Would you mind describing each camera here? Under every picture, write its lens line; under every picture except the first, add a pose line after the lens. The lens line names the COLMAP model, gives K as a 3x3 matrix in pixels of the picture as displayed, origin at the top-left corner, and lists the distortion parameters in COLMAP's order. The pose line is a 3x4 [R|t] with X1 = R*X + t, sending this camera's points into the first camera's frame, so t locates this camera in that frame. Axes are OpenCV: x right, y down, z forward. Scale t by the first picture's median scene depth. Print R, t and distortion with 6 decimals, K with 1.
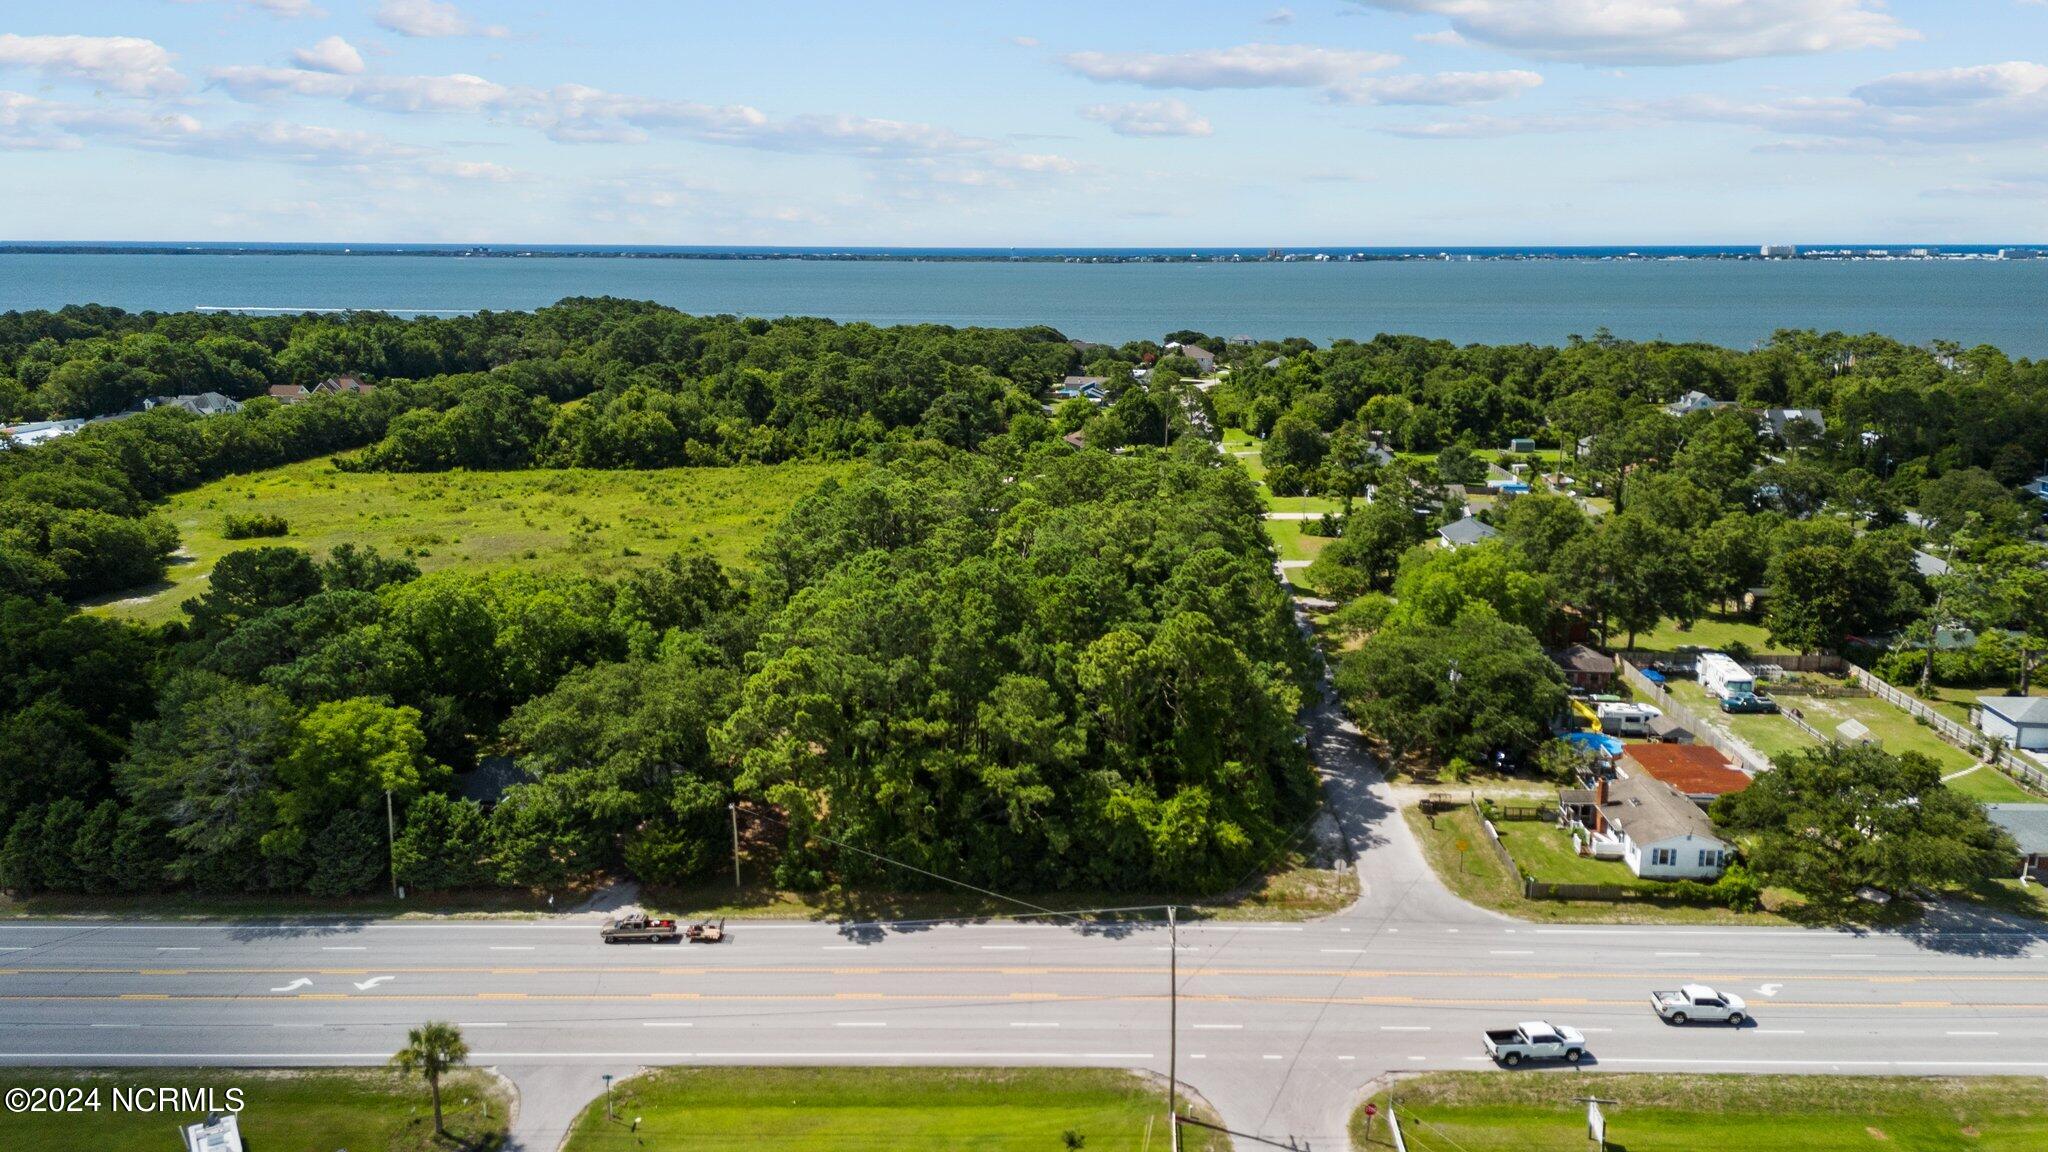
lens RADIAL K [[1484.0, 0, 1034.9], [0, 1484.0, 581.2], [0, 0, 1]] dist [0.091382, -0.101624]
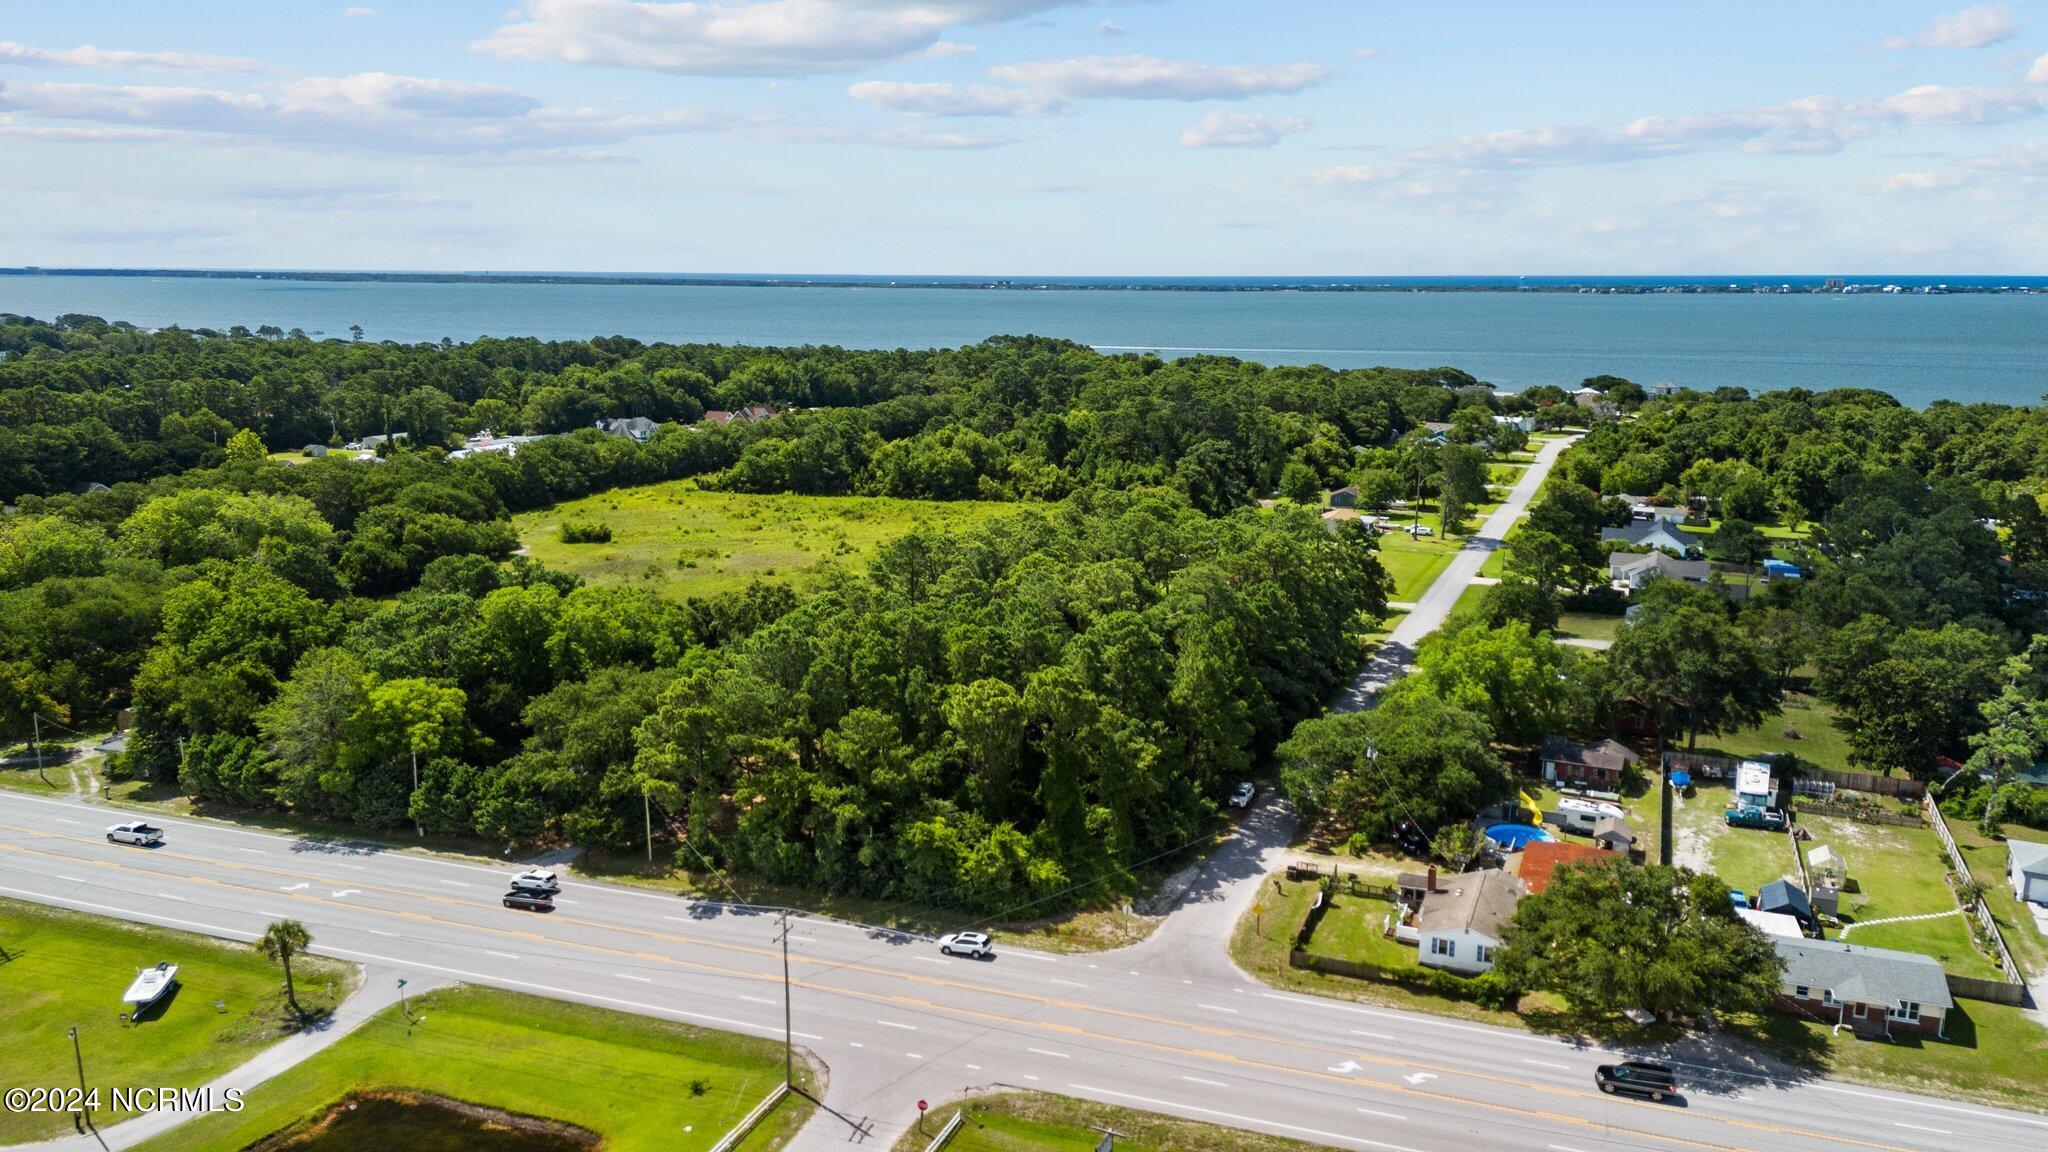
lens RADIAL K [[1484.0, 0, 1034.9], [0, 1484.0, 581.2], [0, 0, 1]] dist [0.091382, -0.101624]
pose [[0.945609, 0.068453, -0.318021, 0.206957], [-0.074495, 0.997198, -0.006860, -0.016541], [0.316660, 0.030178, 0.948059, -0.027439]]
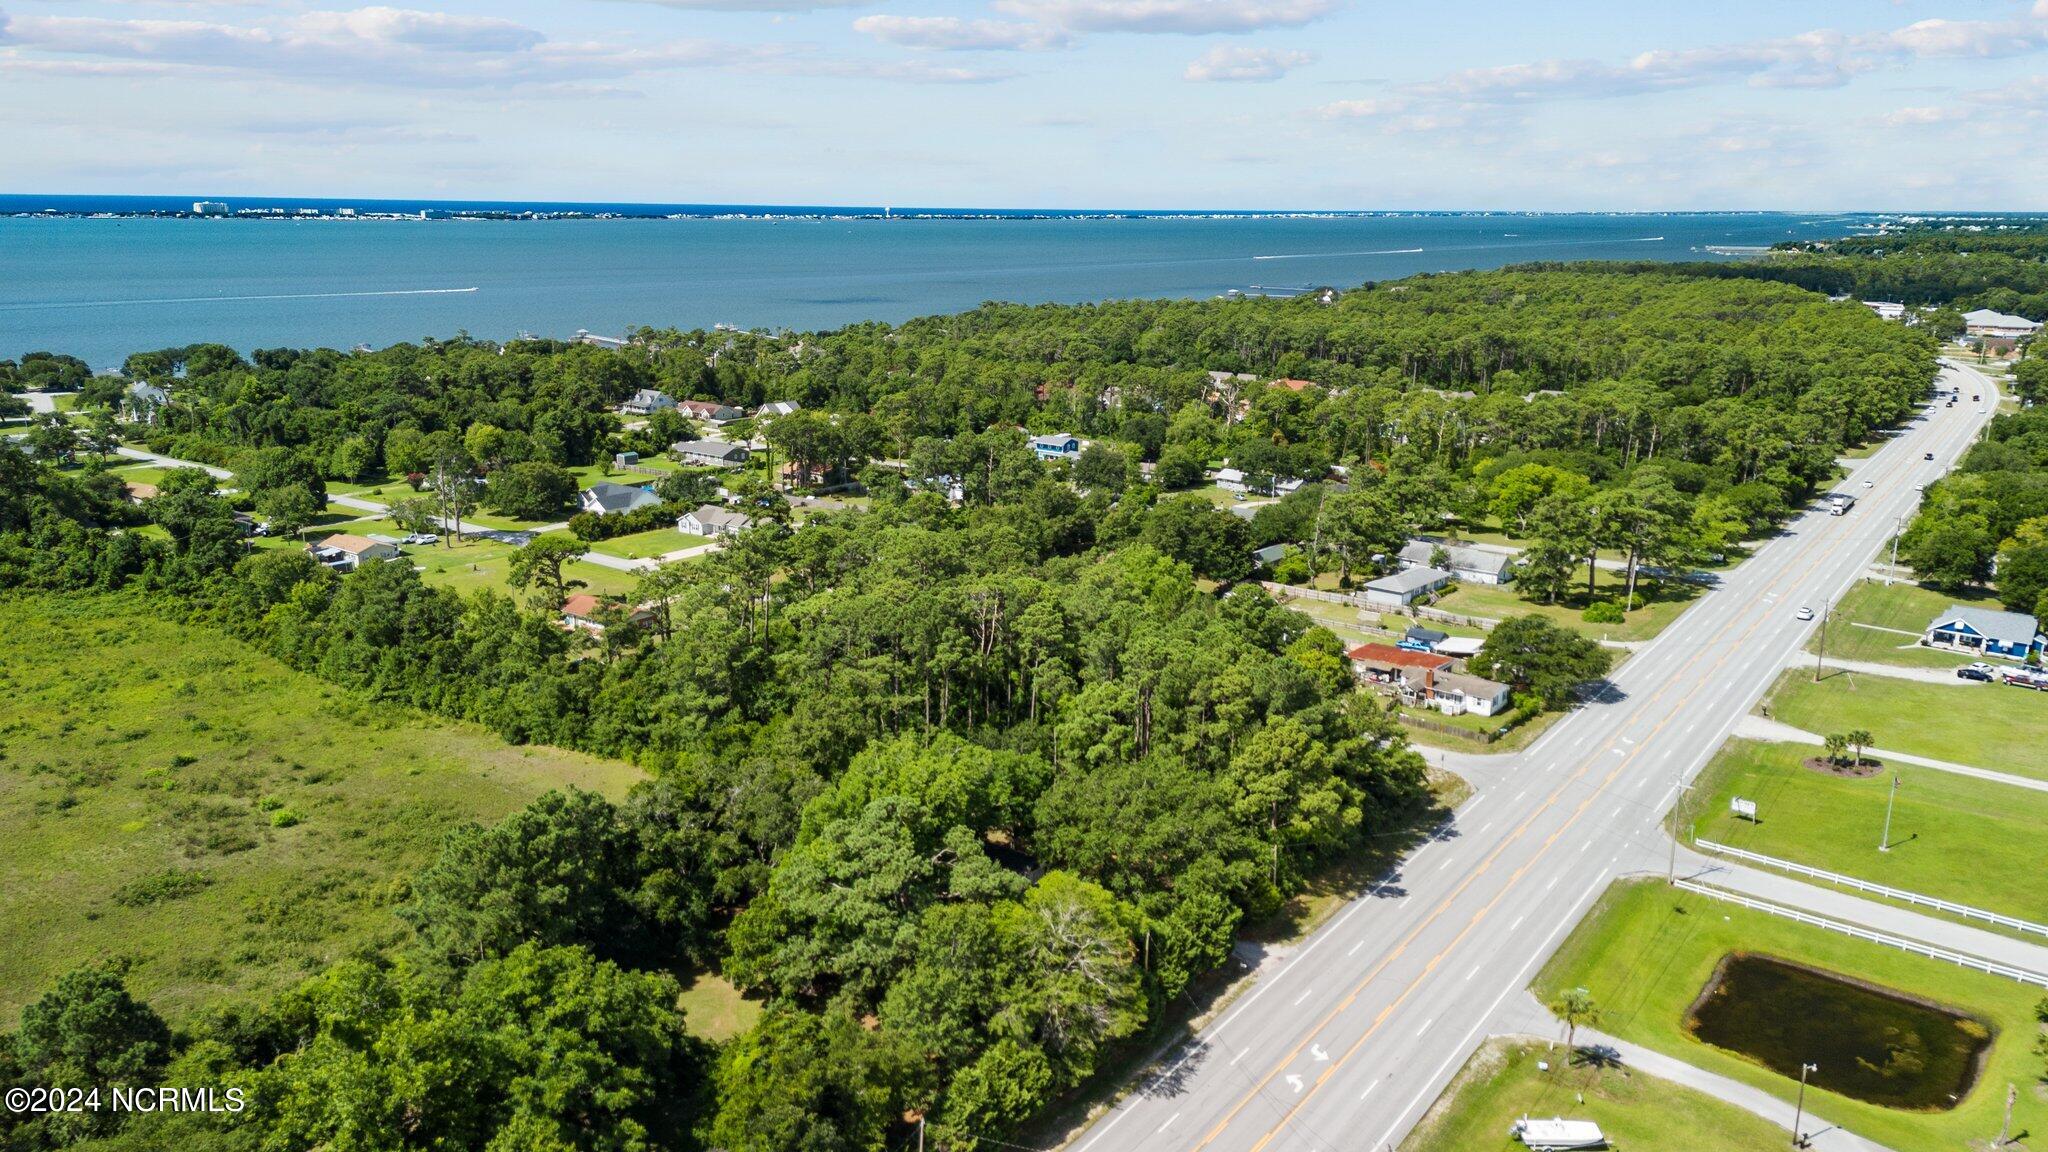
lens RADIAL K [[1484.0, 0, 1034.9], [0, 1484.0, 581.2], [0, 0, 1]] dist [0.091382, -0.101624]
pose [[0.576582, -0.196788, 0.792987, -0.570480], [0.173088, 0.977952, 0.116836, -0.115237], [-0.798495, 0.069891, 0.597931, 0.163347]]
